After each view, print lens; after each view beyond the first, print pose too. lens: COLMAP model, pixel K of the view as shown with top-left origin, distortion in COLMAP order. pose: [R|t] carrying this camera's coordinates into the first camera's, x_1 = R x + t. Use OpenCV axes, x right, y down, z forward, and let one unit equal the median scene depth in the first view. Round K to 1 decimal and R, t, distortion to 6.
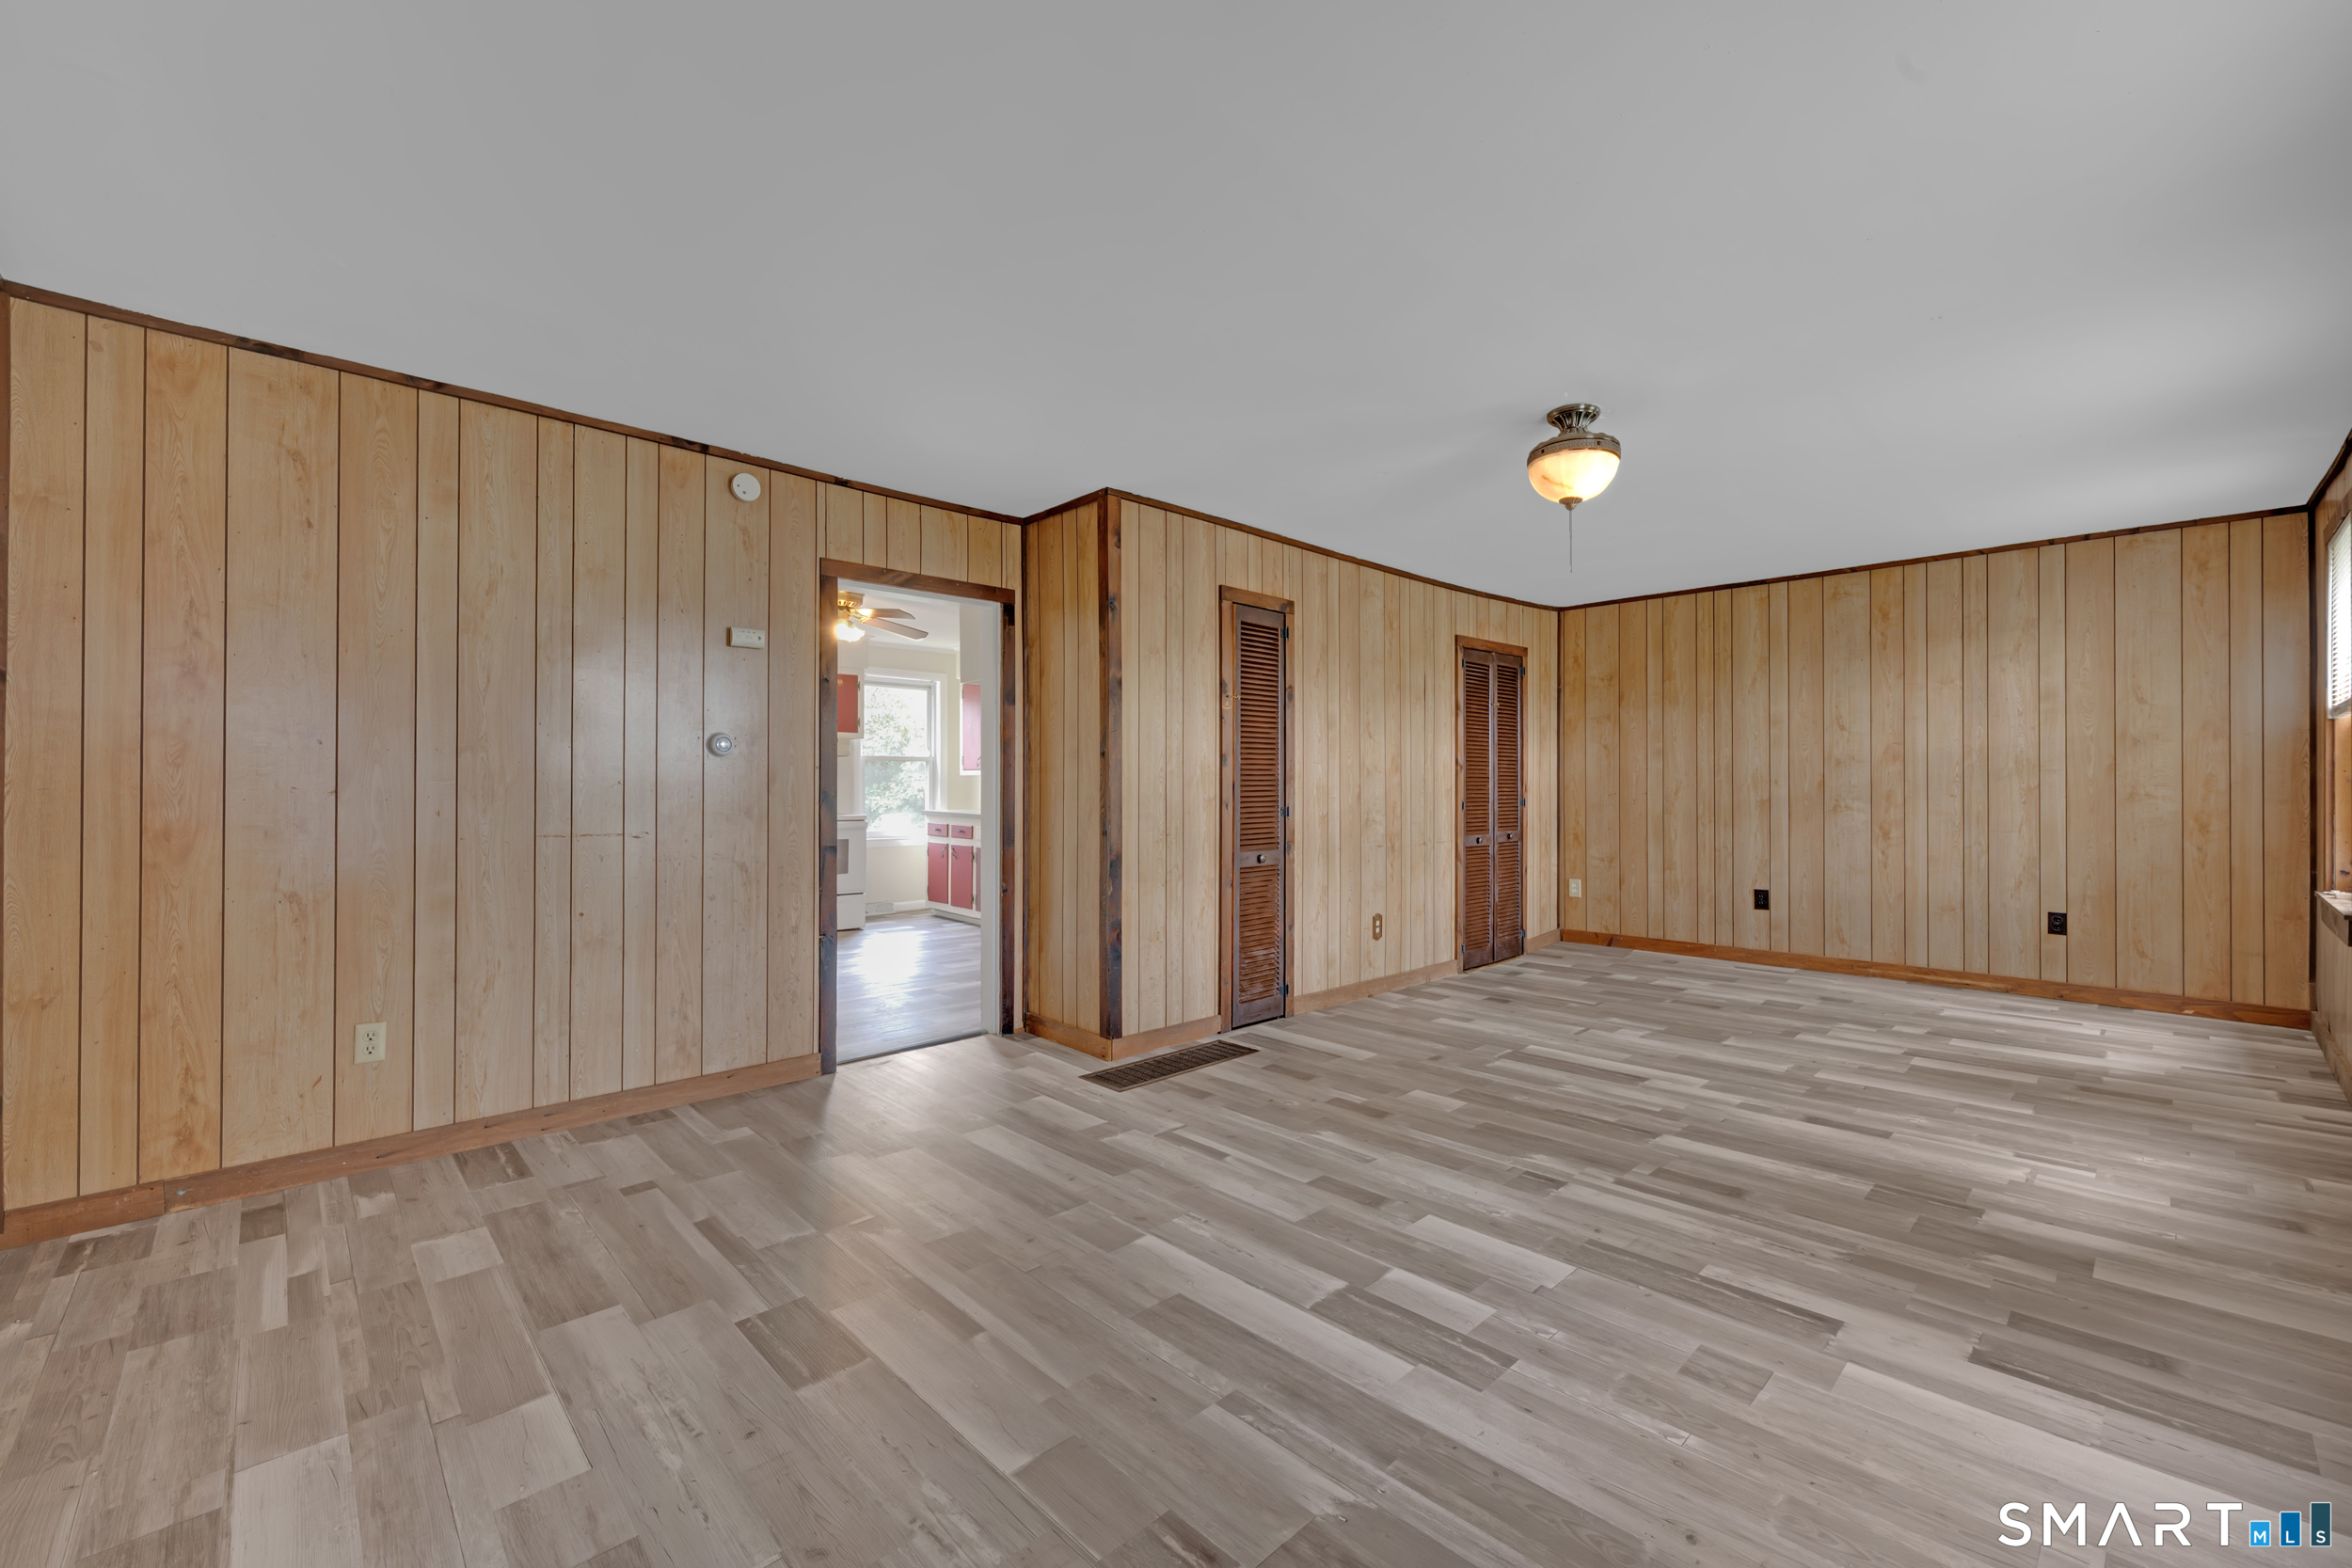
lens RADIAL K [[950.3, 0, 1172.3], [0, 950.3, 784.2], [0, 0, 1]] dist [0.000722, -0.000661]
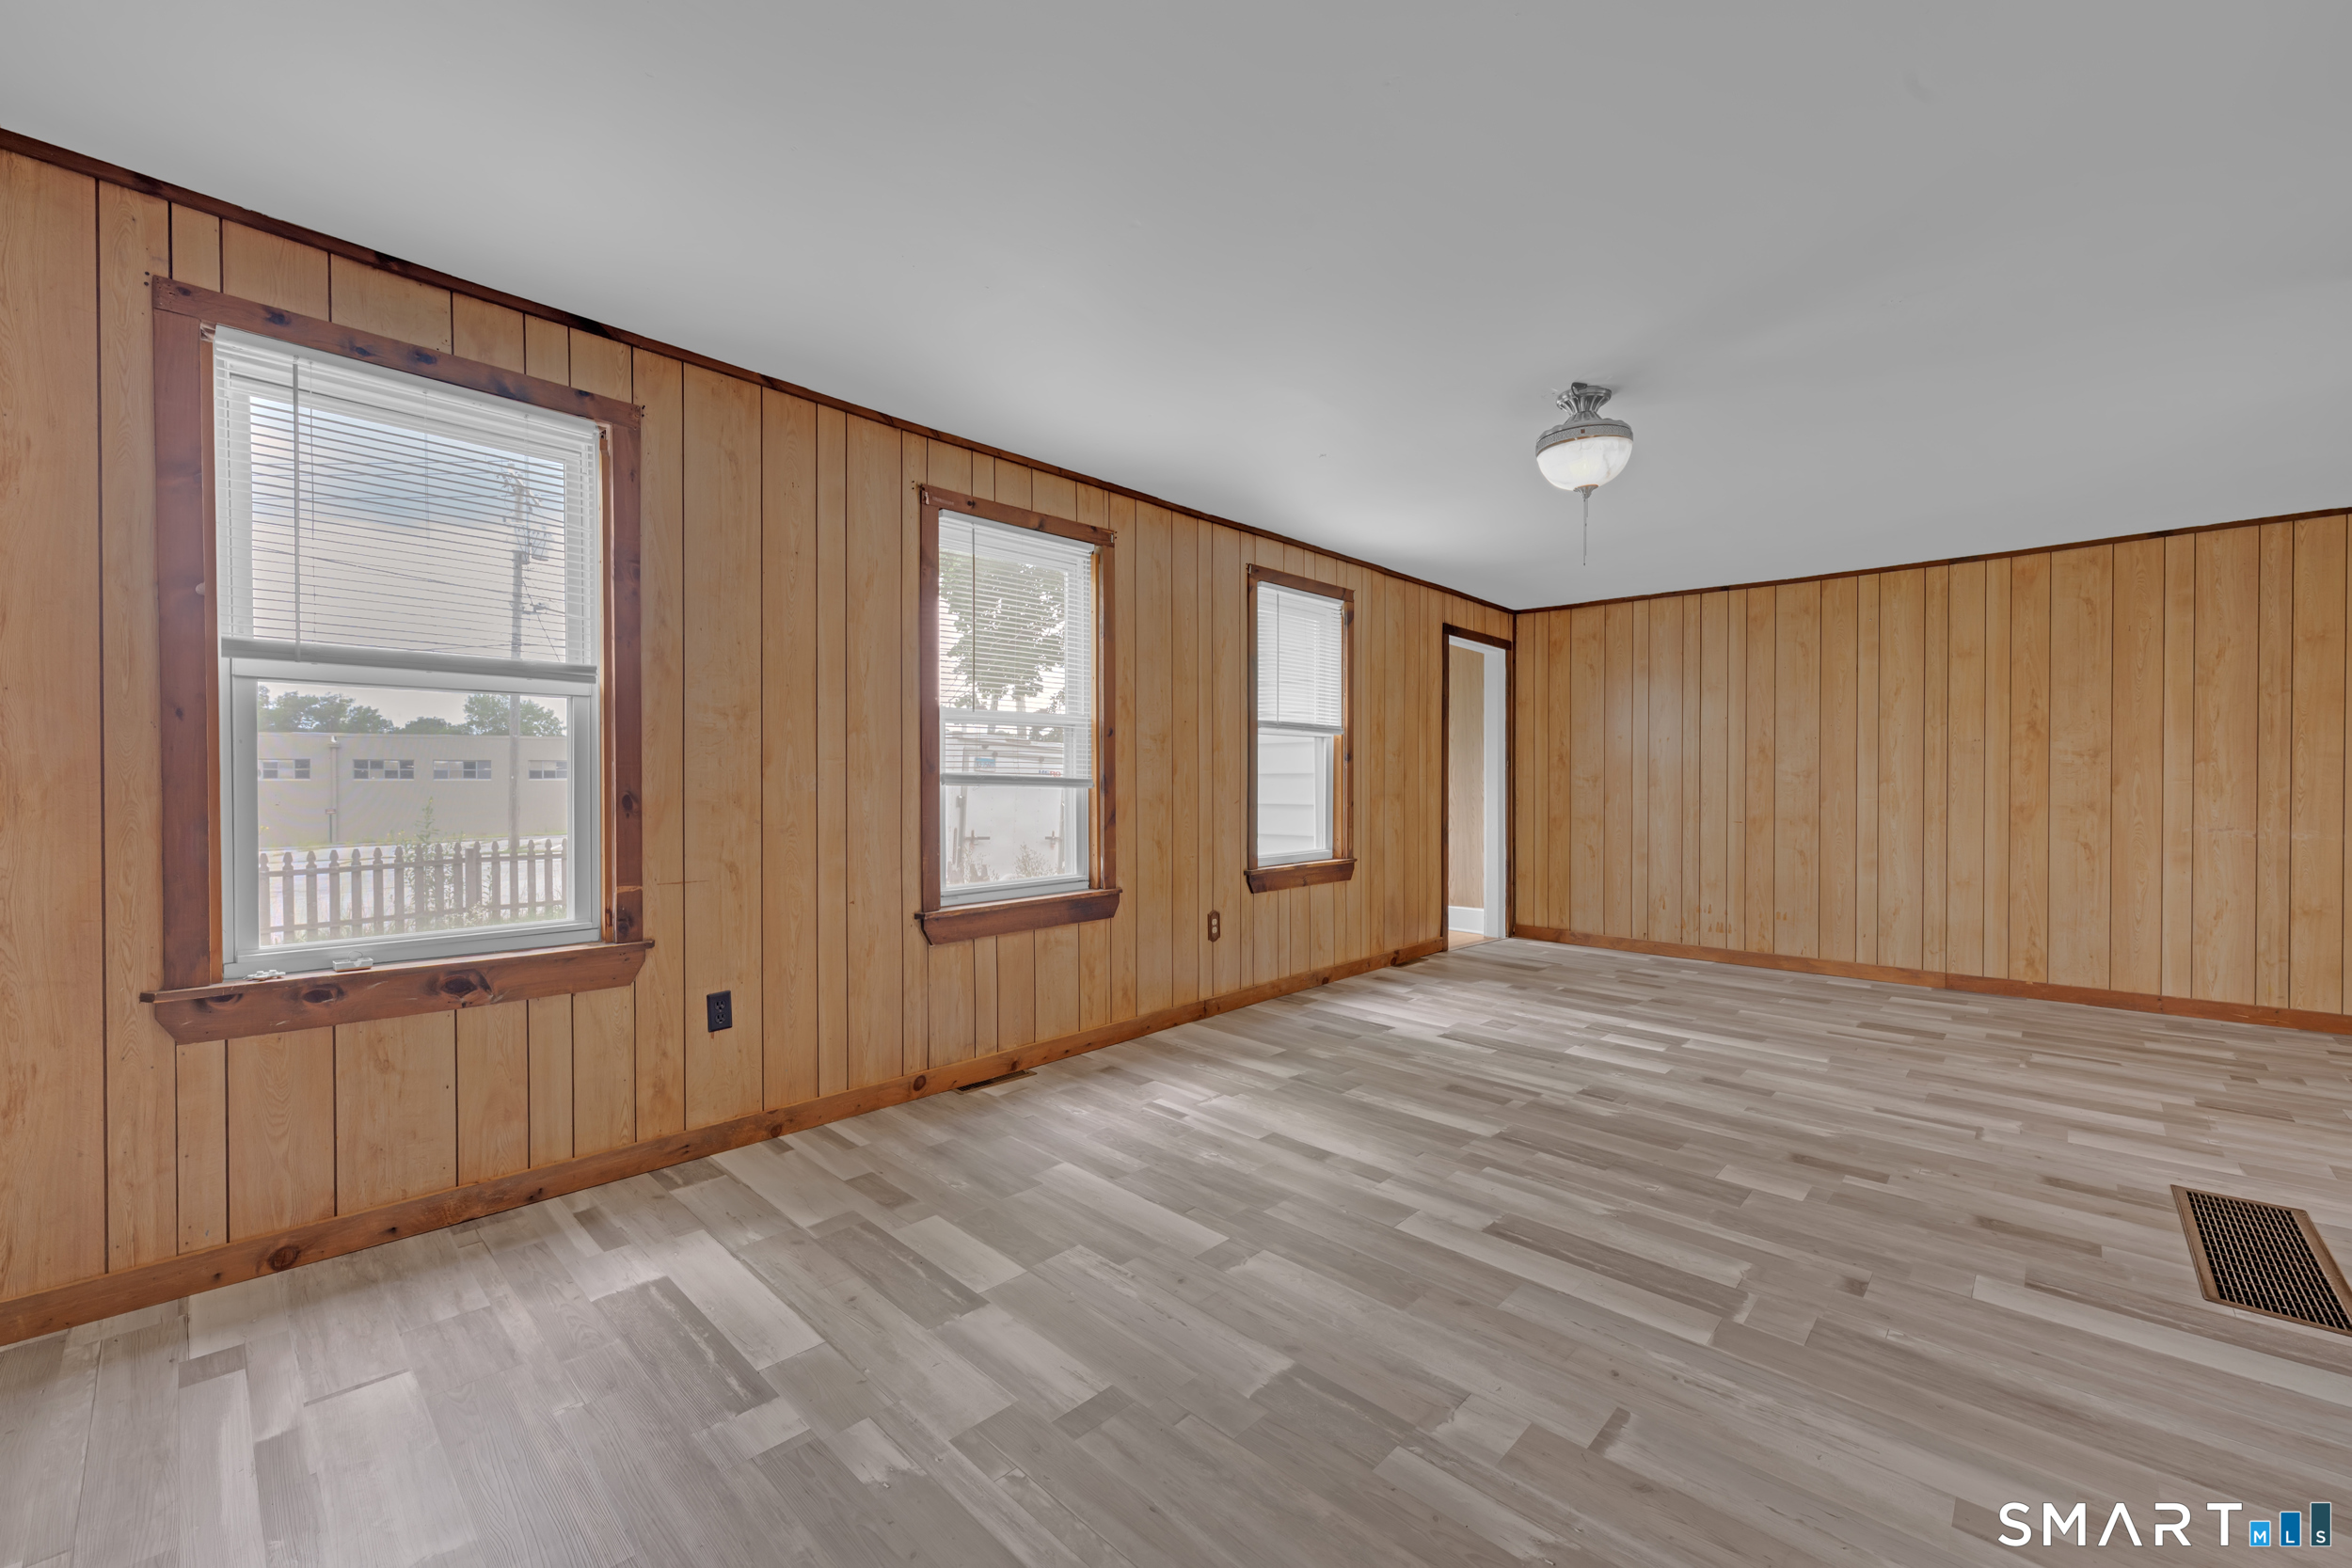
lens RADIAL K [[950.3, 0, 1176.6], [0, 950.3, 781.4], [0, 0, 1]] dist [0.000722, -0.000661]
pose [[-0.998429, 0.000319, -0.056035, 0.846566], [0.000235, 0.999999, 0.001510, -0.000596], [0.056035, 0.001494, -0.998428, 1.854398]]
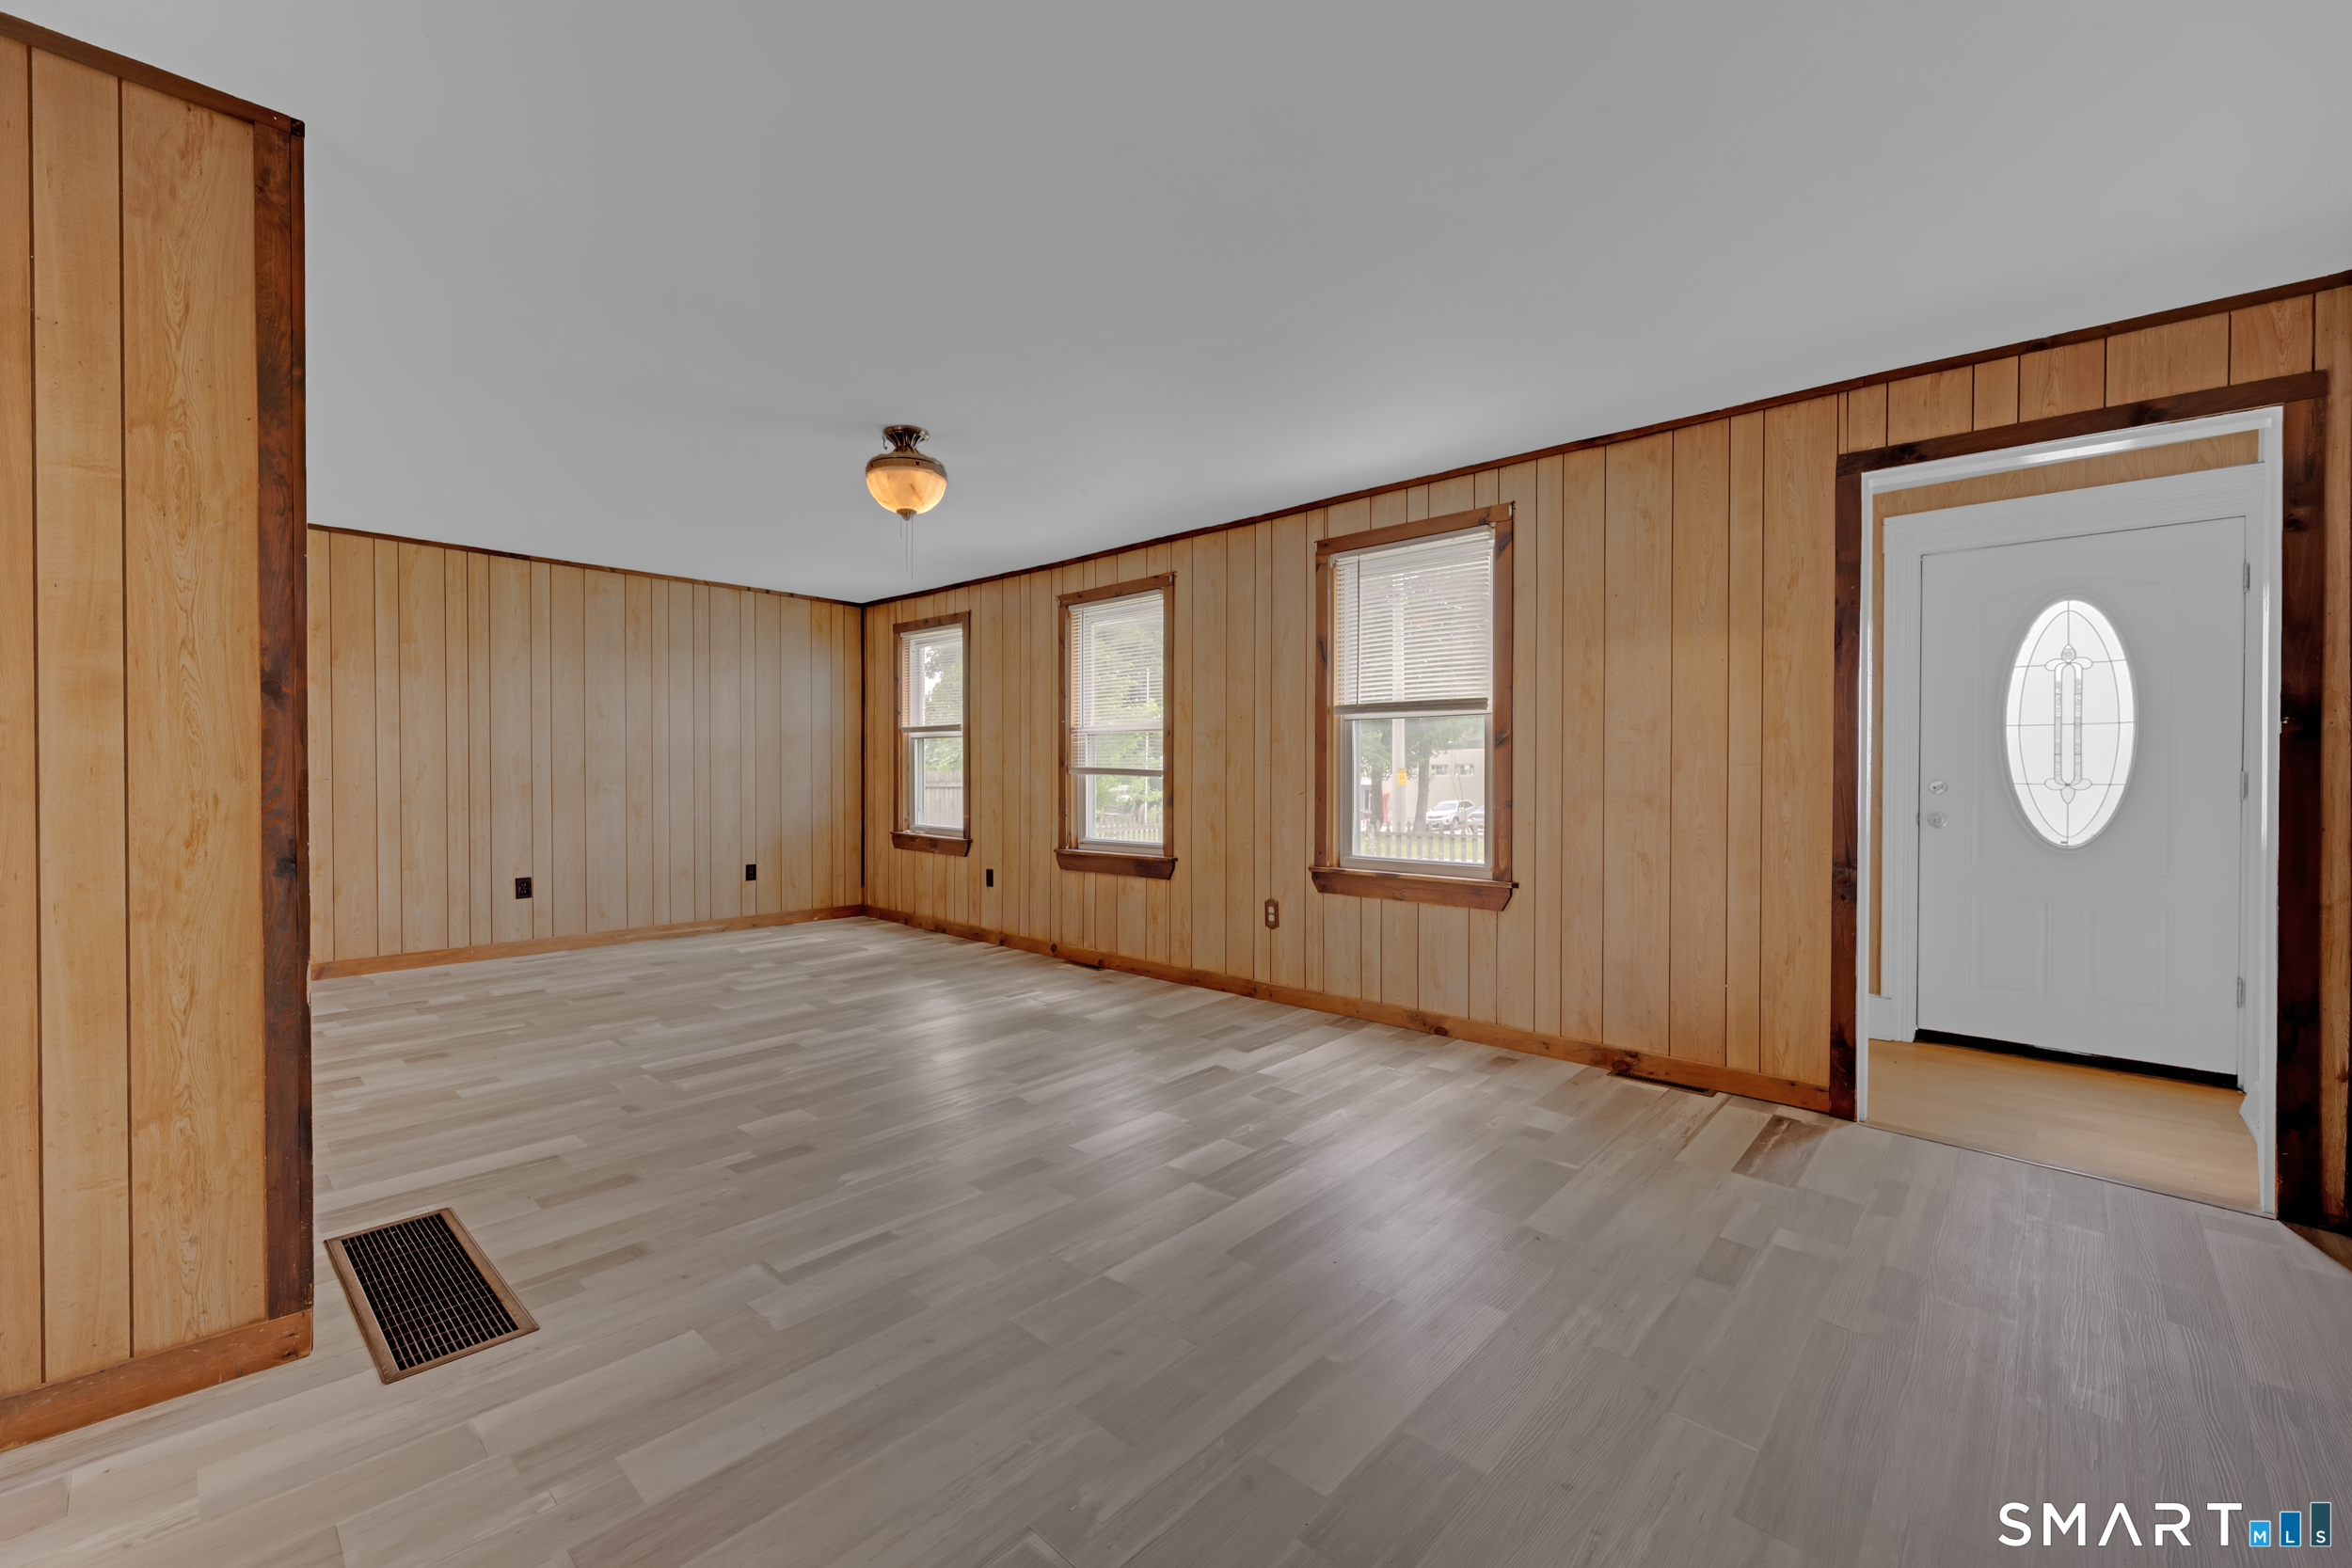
lens RADIAL K [[950.3, 0, 1165.2], [0, 950.3, 780.2], [0, 0, 1]] dist [0.000722, -0.000661]
pose [[-0.057077, -0.008502, 0.998334, -0.669301], [-0.005034, 0.999953, 0.008228, 0.002138], [-0.998357, -0.004556, -0.057117, 0.728000]]
